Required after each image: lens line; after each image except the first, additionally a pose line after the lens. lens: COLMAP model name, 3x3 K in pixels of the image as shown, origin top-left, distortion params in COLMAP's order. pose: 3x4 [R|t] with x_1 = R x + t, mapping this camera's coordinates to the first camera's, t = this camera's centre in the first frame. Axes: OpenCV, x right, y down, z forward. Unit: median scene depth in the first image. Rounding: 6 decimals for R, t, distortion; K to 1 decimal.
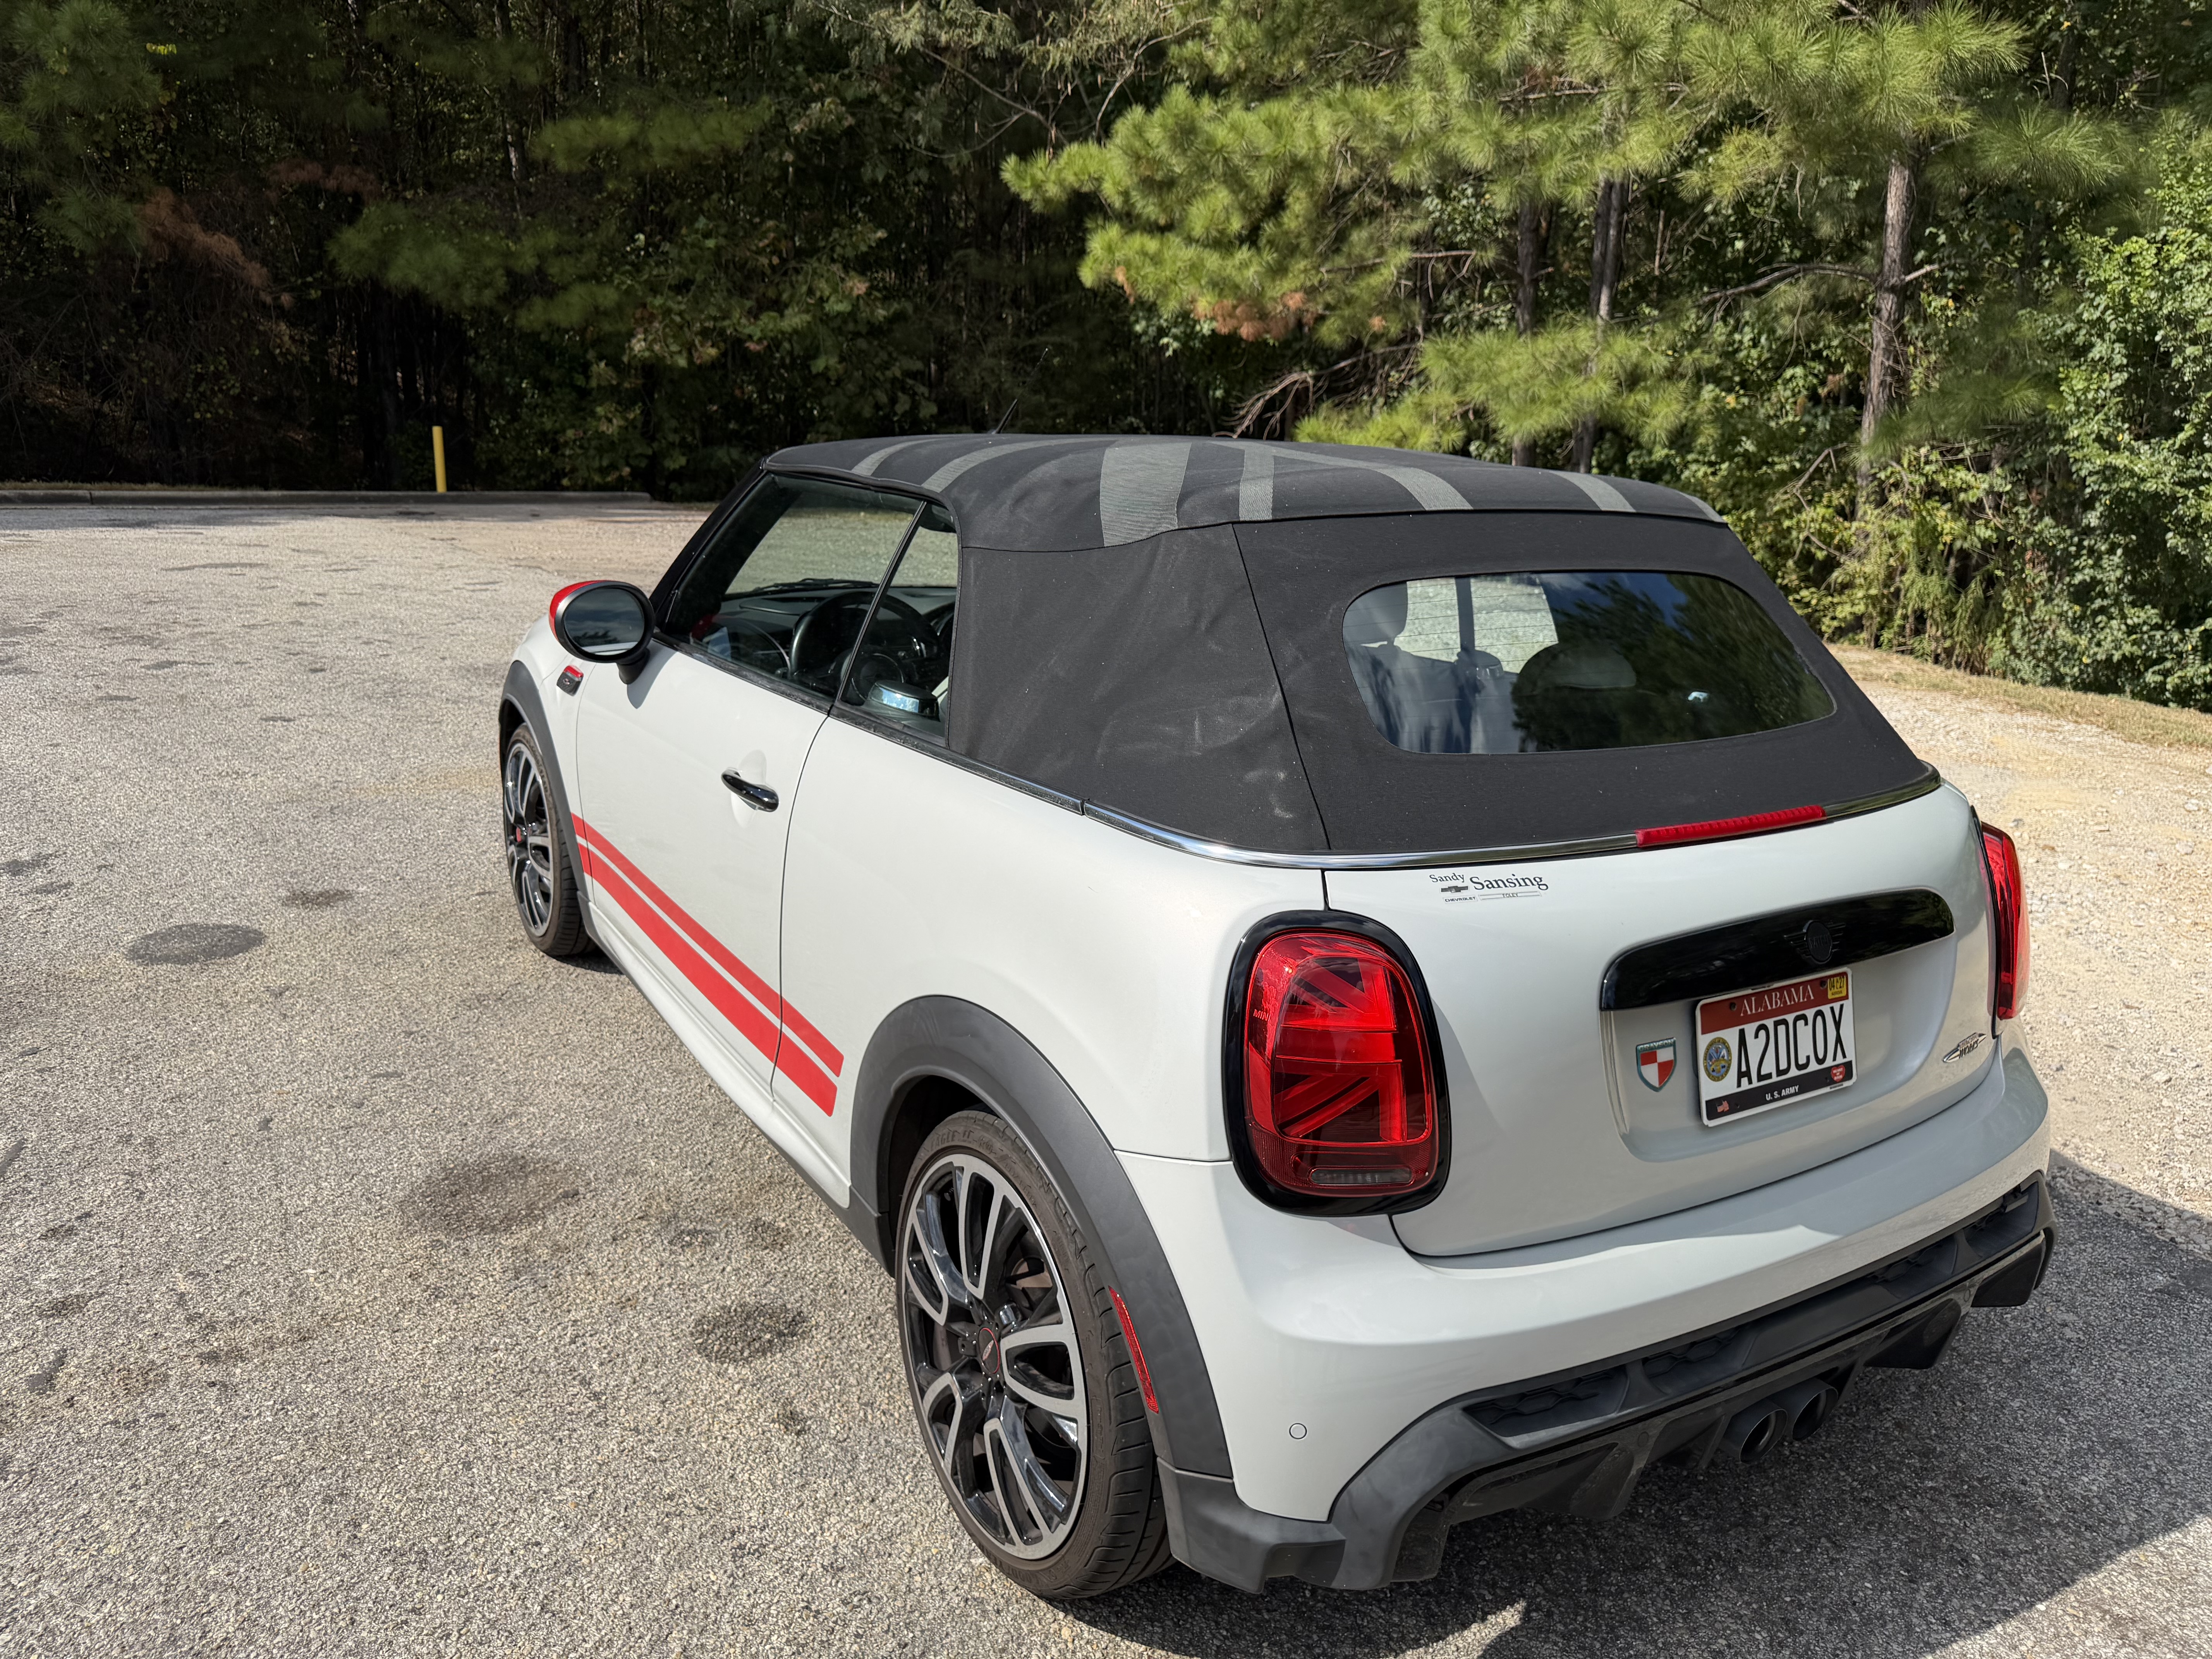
lens RADIAL K [[1580.1, 0, 1106.0], [0, 1580.1, 829.5], [0, 0, 1]] dist [0.004324, -0.006644]
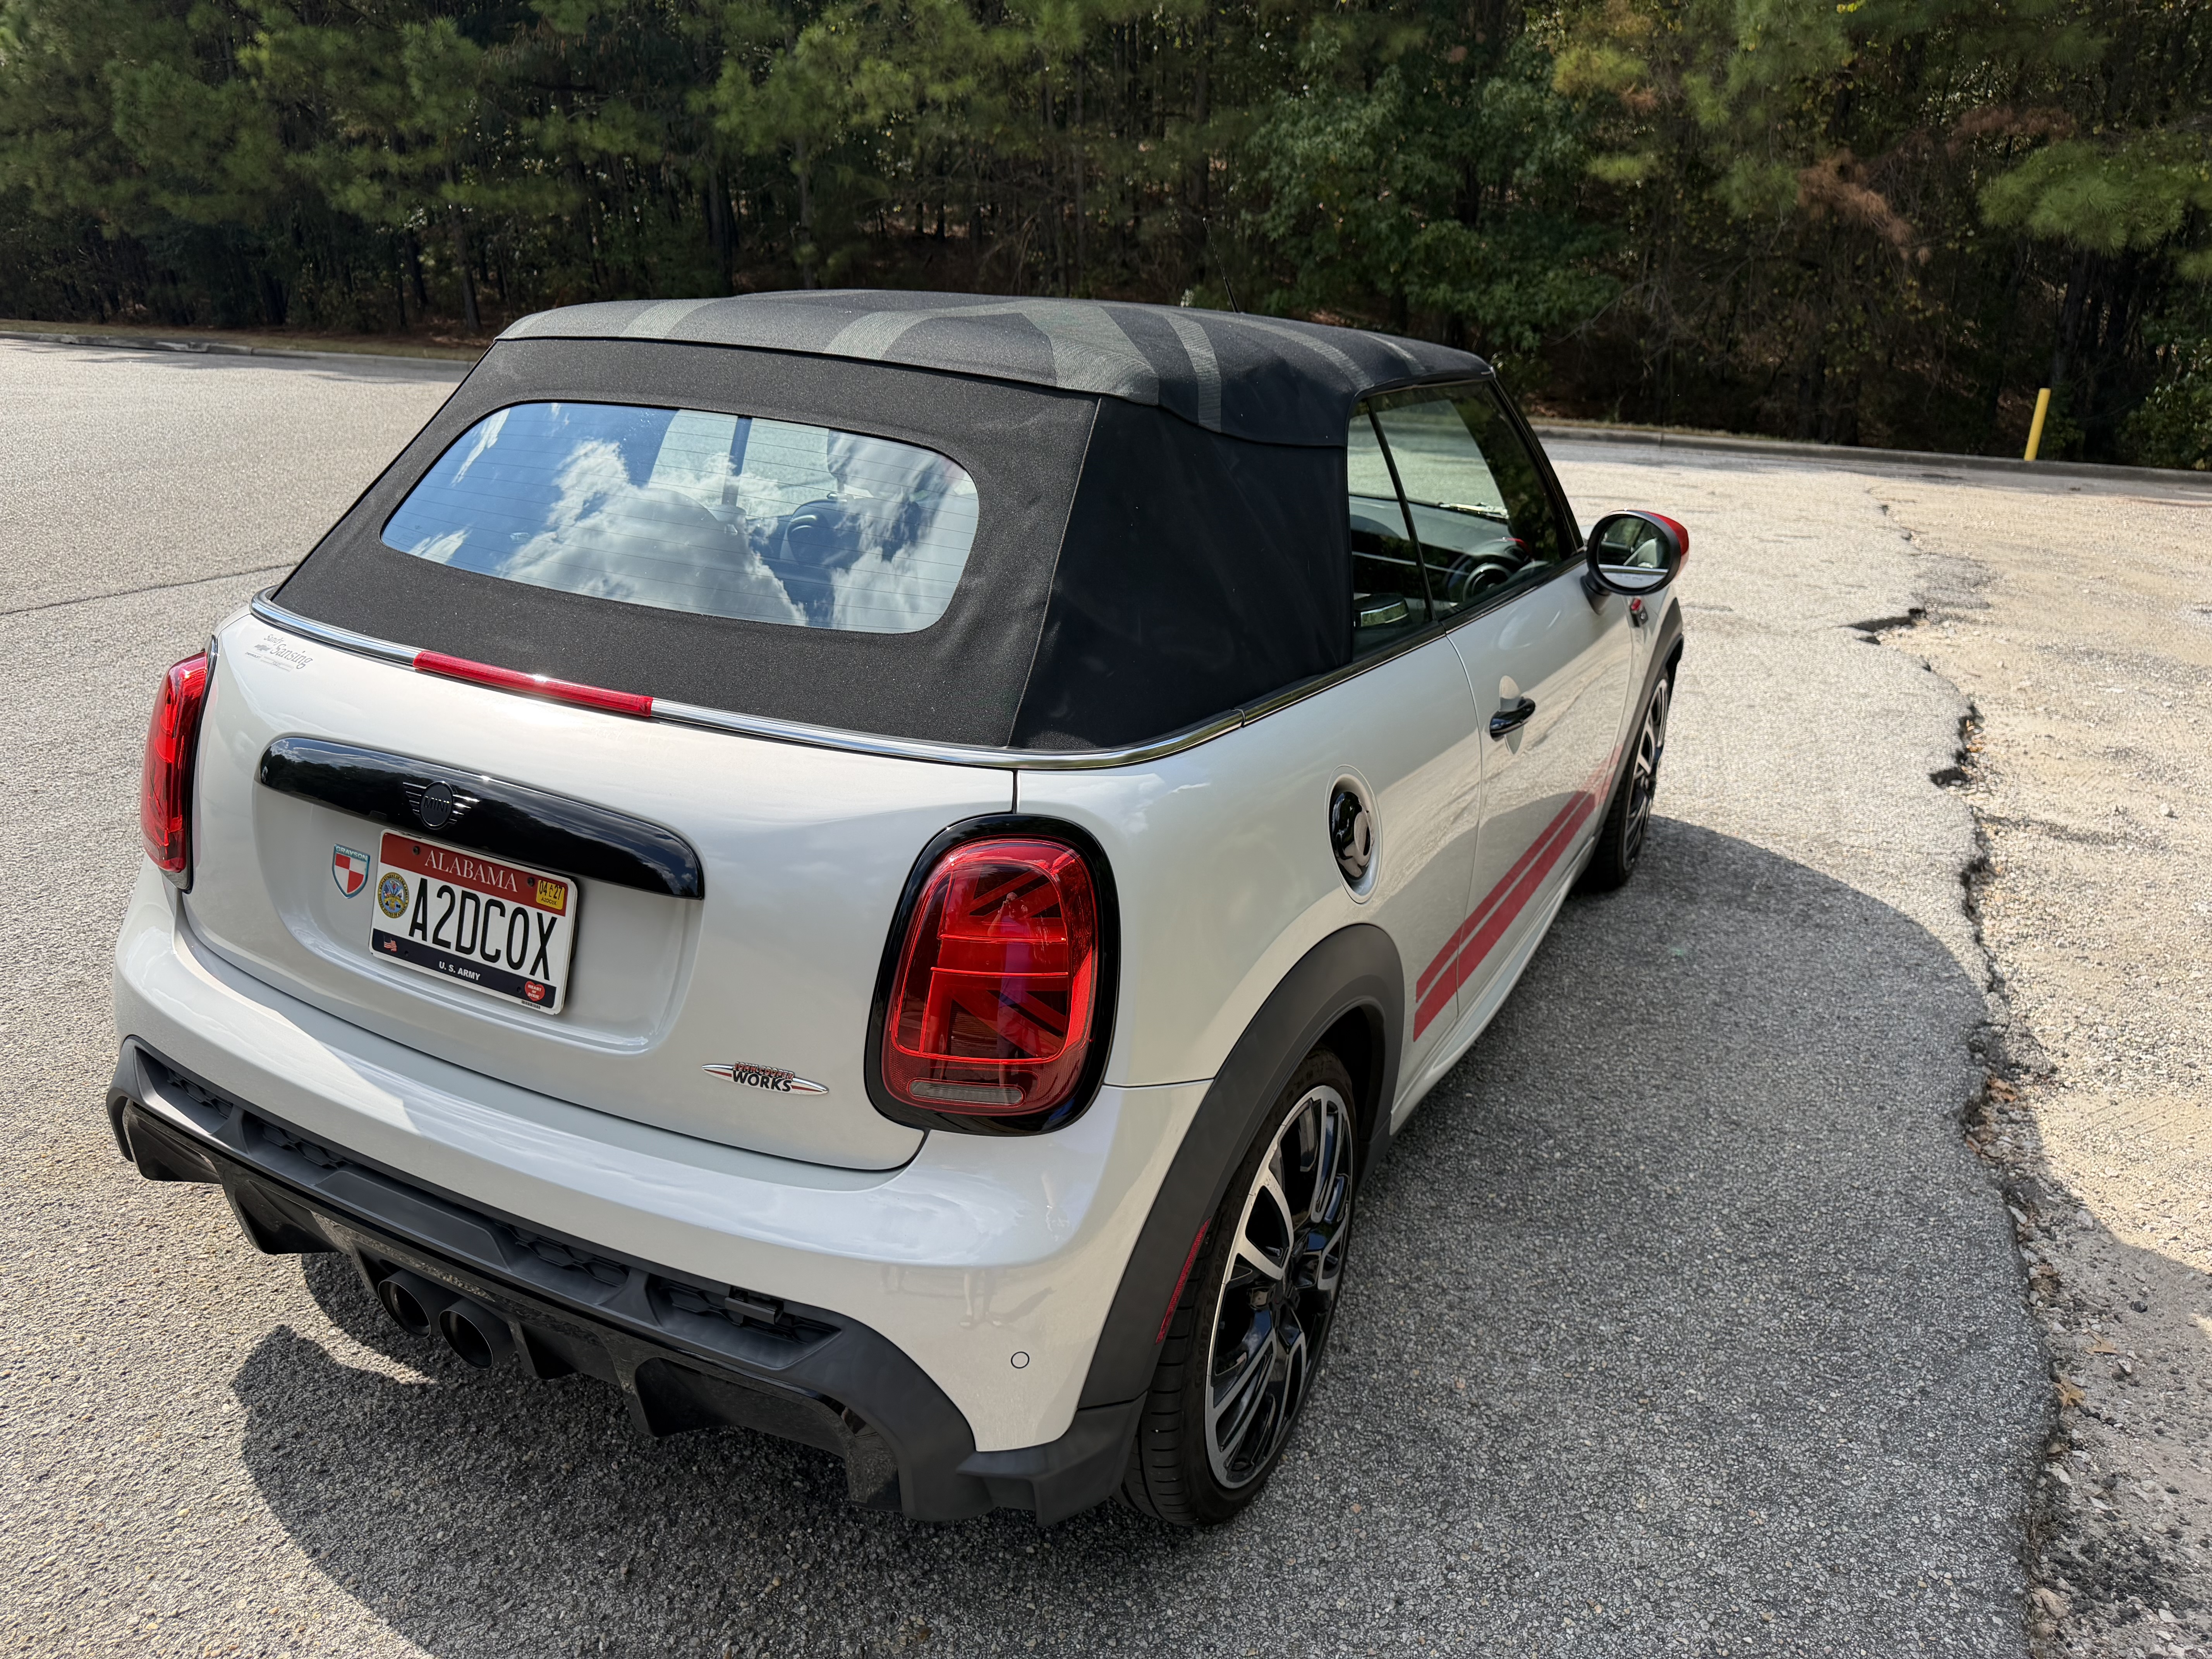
lens RADIAL K [[1587.0, 0, 1109.3], [0, 1587.0, 831.1], [0, 0, 1]] dist [0.010611, -0.016640]
pose [[0.507086, 0.256974, -0.822695, 0.162957], [-0.244276, 0.958230, 0.148744, -0.016822], [0.826555, 0.125539, 0.548678, 0.095701]]
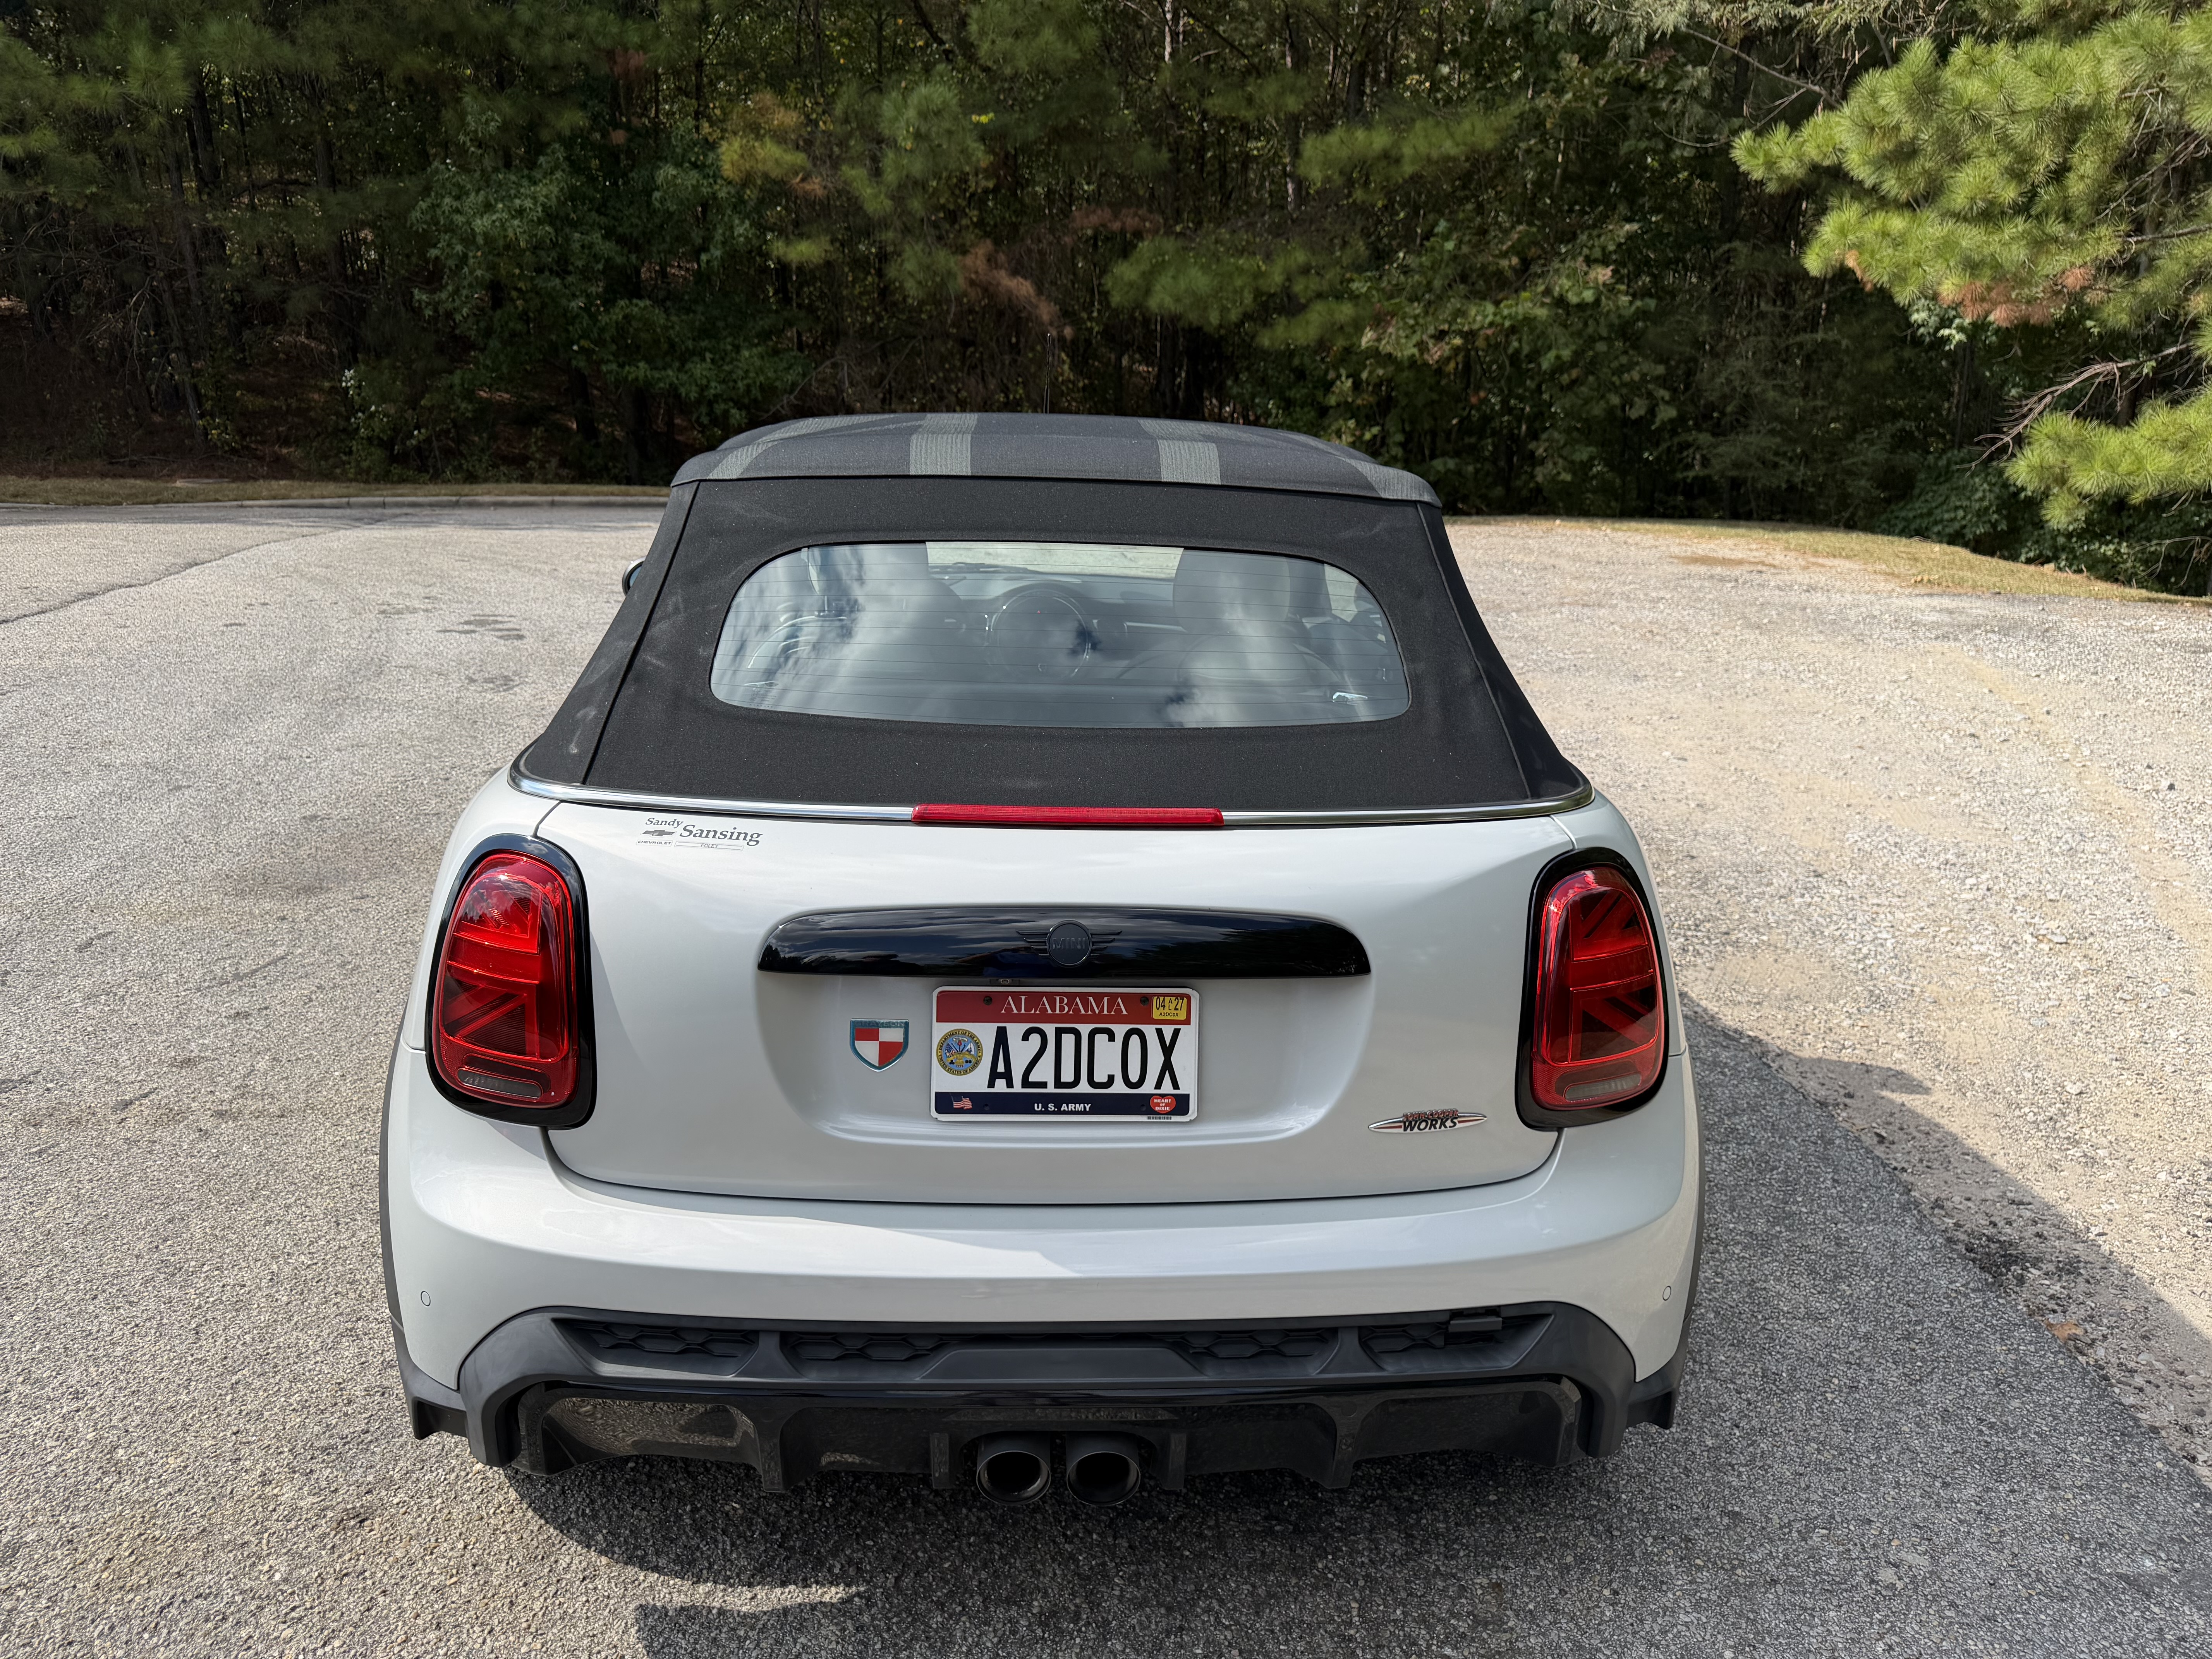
lens RADIAL K [[1594.5, 0, 1086.3], [0, 1594.5, 821.2], [0, 0, 1]] dist [0.048518, -0.060551]
pose [[0.876264, 0.100462, -0.471242, 0.103656], [-0.108731, 0.994024, 0.009729, -0.001178], [0.469403, 0.042714, 0.881950, 0.021387]]
